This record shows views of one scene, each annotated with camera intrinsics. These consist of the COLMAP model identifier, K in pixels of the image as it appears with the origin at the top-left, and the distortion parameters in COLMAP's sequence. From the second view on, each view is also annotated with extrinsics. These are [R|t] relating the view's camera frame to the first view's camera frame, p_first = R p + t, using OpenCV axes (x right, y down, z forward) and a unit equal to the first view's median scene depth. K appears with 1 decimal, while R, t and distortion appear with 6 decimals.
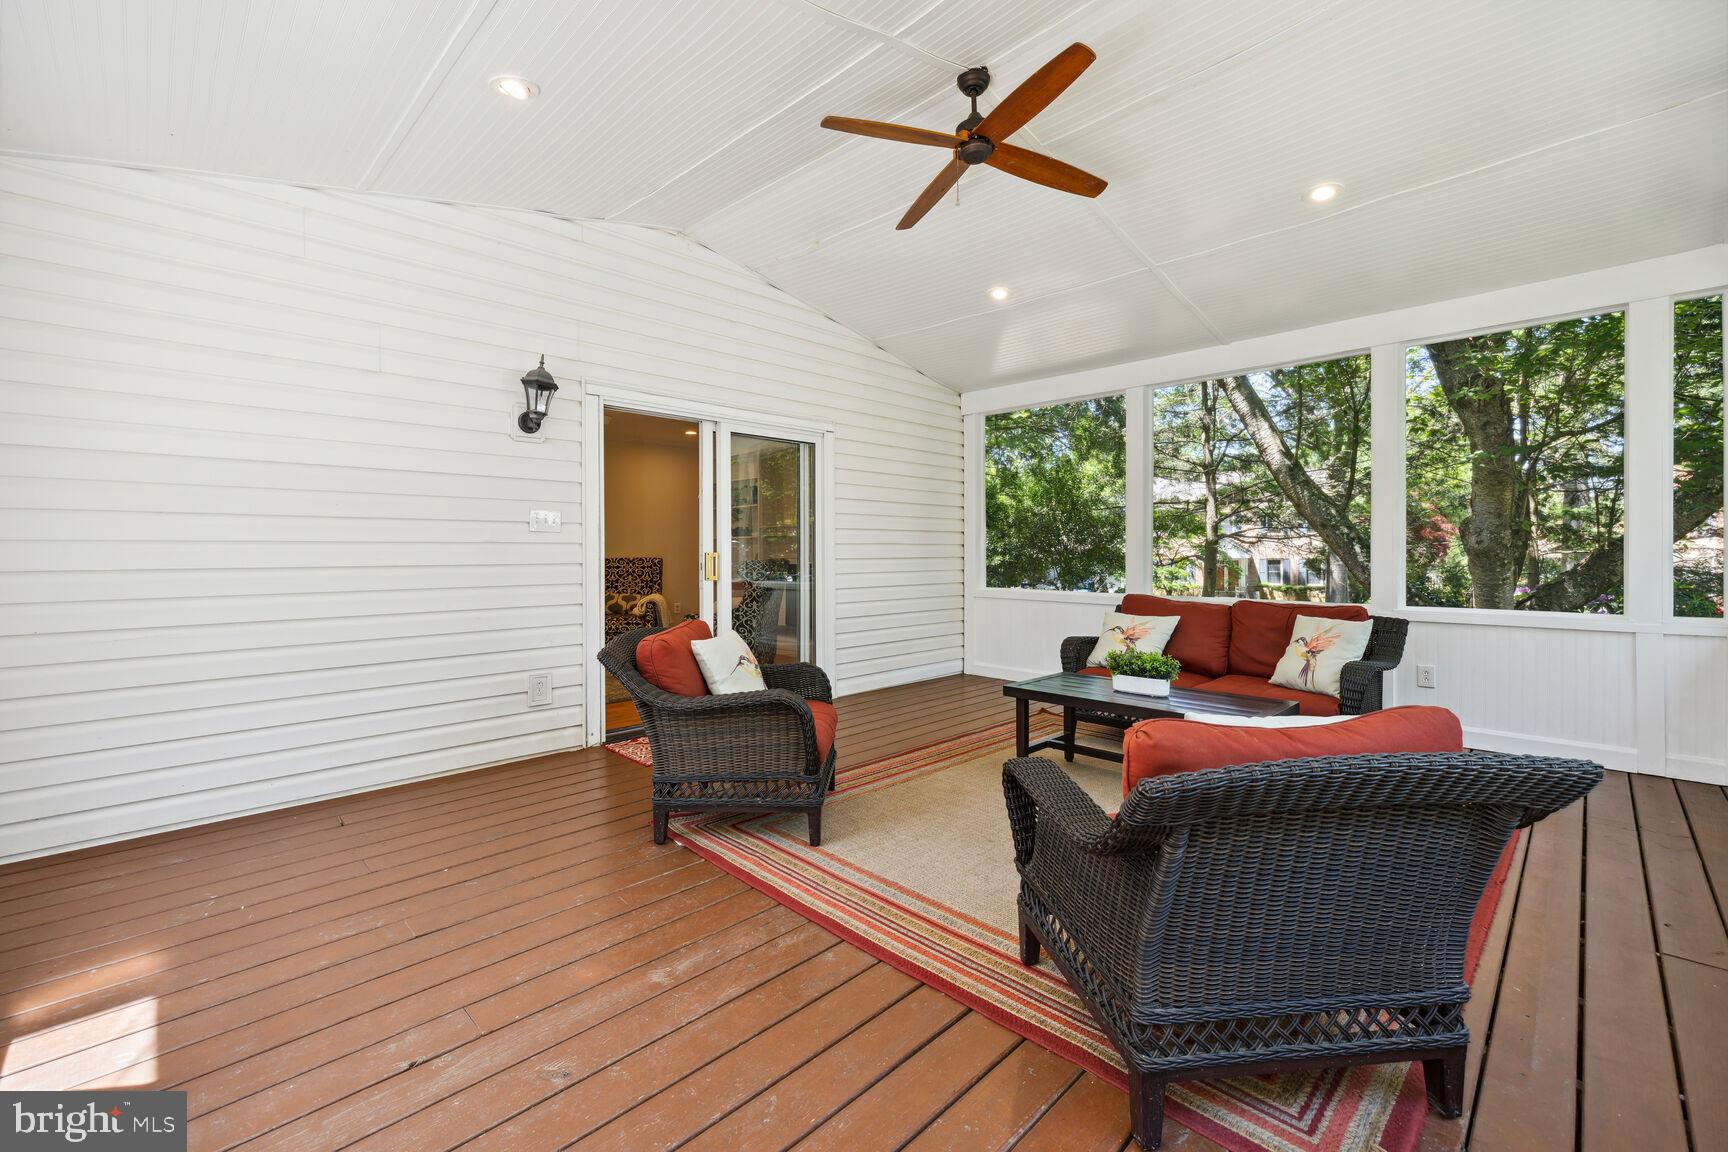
lens RADIAL K [[735.0, 0, 853.4], [0, 735.0, 563.3], [0, 0, 1]] dist [0.000286, -0.000245]
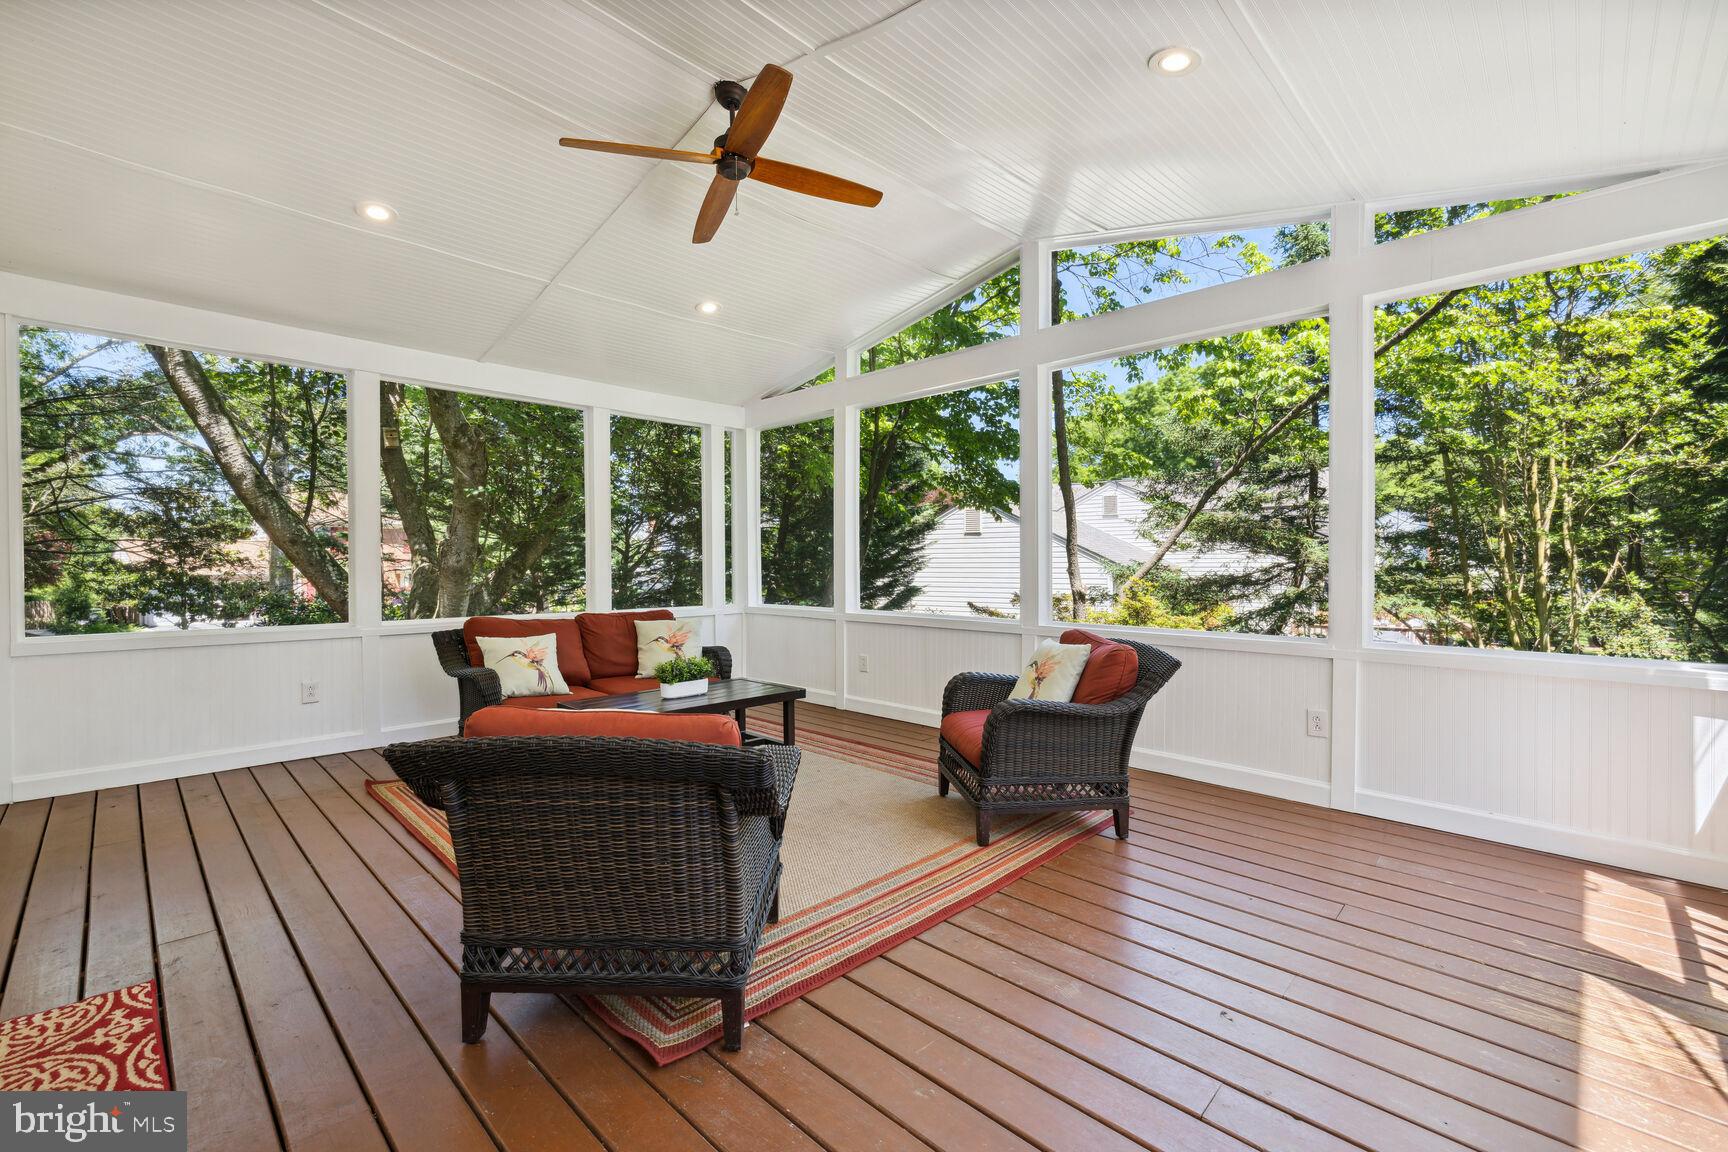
lens RADIAL K [[735.0, 0, 852.8], [0, 735.0, 576.9], [0, 0, 1]] dist [0.000286, -0.000245]
pose [[-0.023487, -0.010643, 0.999667, -0.994827], [0.018671, 0.999764, 0.011083, -0.015890], [-0.999550, 0.018925, -0.023283, 1.039063]]
